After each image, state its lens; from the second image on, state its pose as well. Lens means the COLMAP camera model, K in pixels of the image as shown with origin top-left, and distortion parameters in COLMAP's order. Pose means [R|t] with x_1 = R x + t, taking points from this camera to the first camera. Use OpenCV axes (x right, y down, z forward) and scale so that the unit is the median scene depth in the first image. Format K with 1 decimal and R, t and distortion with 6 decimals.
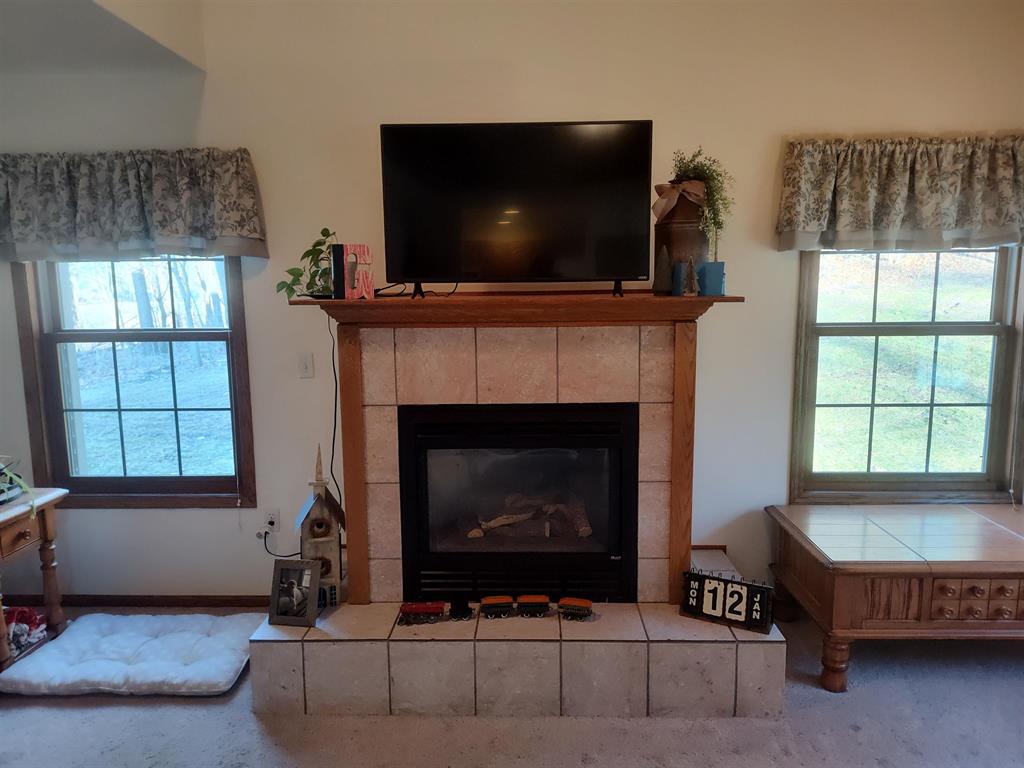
lens RADIAL K [[700.9, 0, 516.3], [0, 700.9, 381.6], [0, 0, 1]] dist [0.070691, -0.095740]
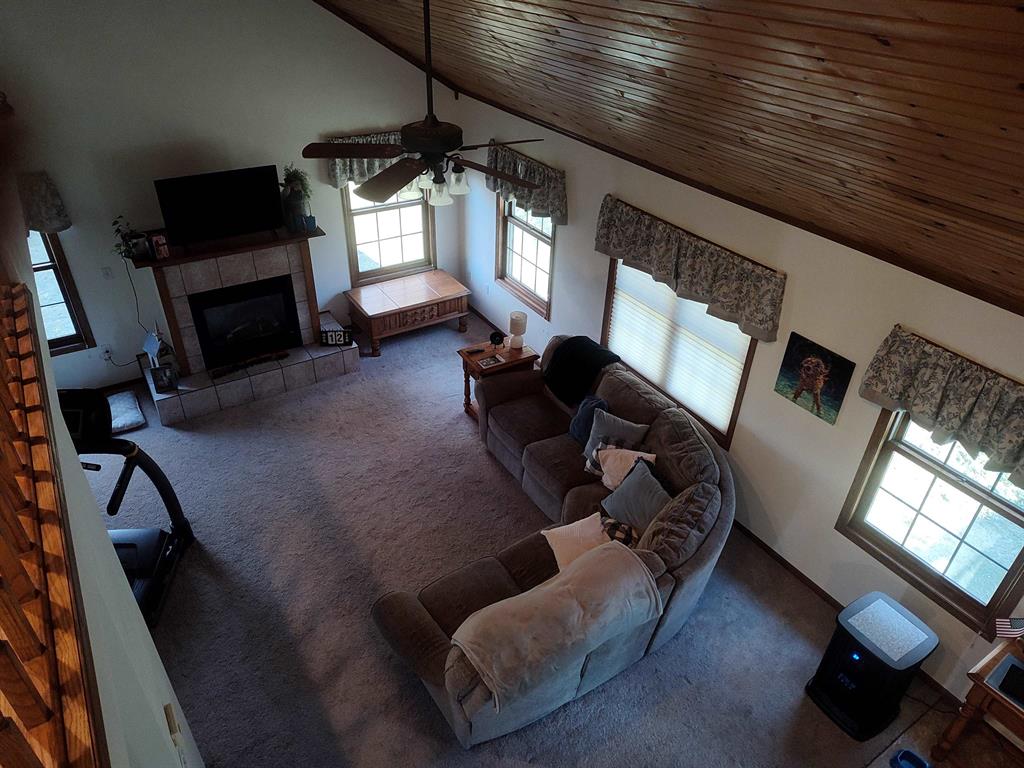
lens RADIAL K [[689.1, 0, 512.0], [0, 689.1, 384.0], [0, 0, 1]] dist [0.059363, -0.045450]
pose [[0.825999, -0.286929, 0.485177, -0.472746], [0.038512, 0.887461, 0.459271, -0.705533], [-0.562354, -0.360673, 0.744092, -1.385805]]
